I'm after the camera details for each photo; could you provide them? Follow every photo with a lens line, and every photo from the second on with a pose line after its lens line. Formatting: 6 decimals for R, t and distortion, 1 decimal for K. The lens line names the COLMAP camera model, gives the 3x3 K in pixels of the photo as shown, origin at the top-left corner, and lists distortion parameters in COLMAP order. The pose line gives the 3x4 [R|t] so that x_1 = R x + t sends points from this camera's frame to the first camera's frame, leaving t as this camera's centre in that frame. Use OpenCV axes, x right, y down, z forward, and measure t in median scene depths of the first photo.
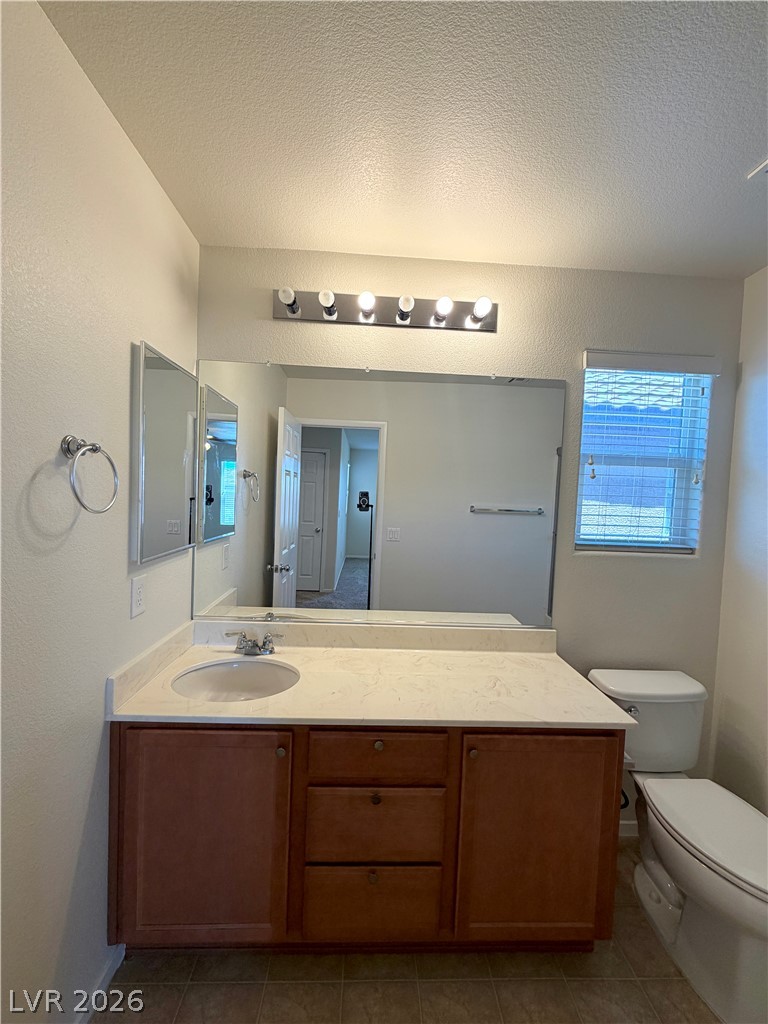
lens RADIAL K [[409.4, 0, 384.0], [0, 409.4, 509.2], [0, 0, 1]] dist [-0.000426, 0.000347]
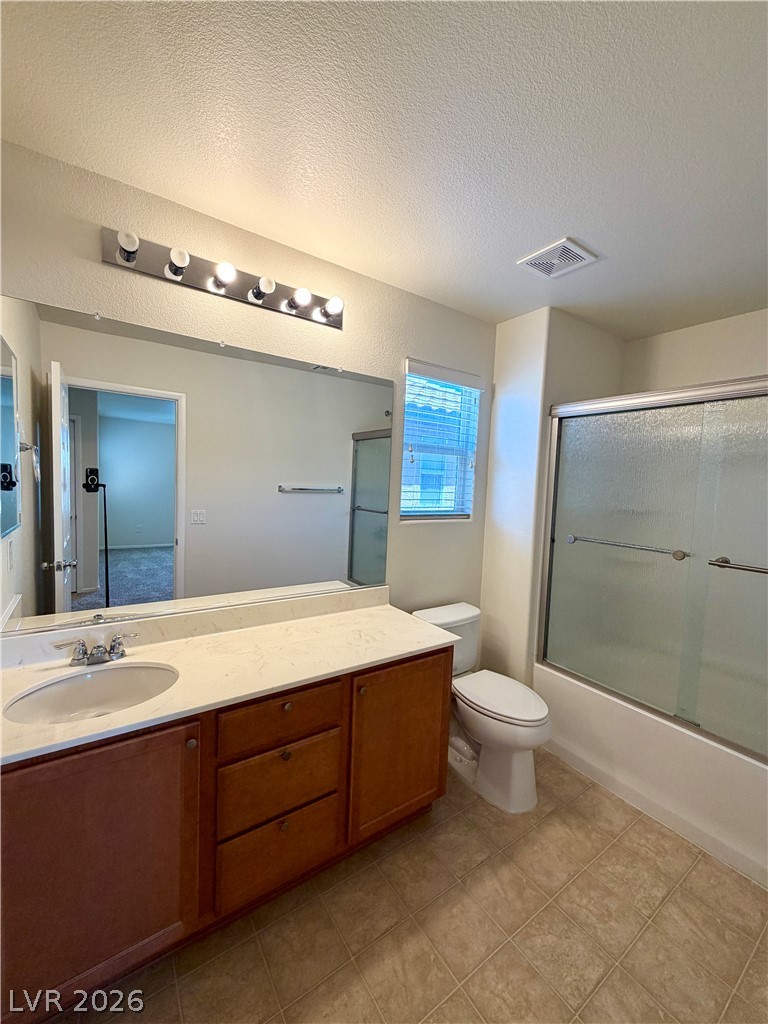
lens RADIAL K [[409.4, 0, 384.0], [0, 409.4, 509.2], [0, 0, 1]] dist [-0.000426, 0.000347]
pose [[0.845330, -0.041731, 0.532613, -0.248379], [0.013786, 0.998317, 0.056339, -0.004674], [-0.534067, -0.040282, 0.844482, -0.025261]]
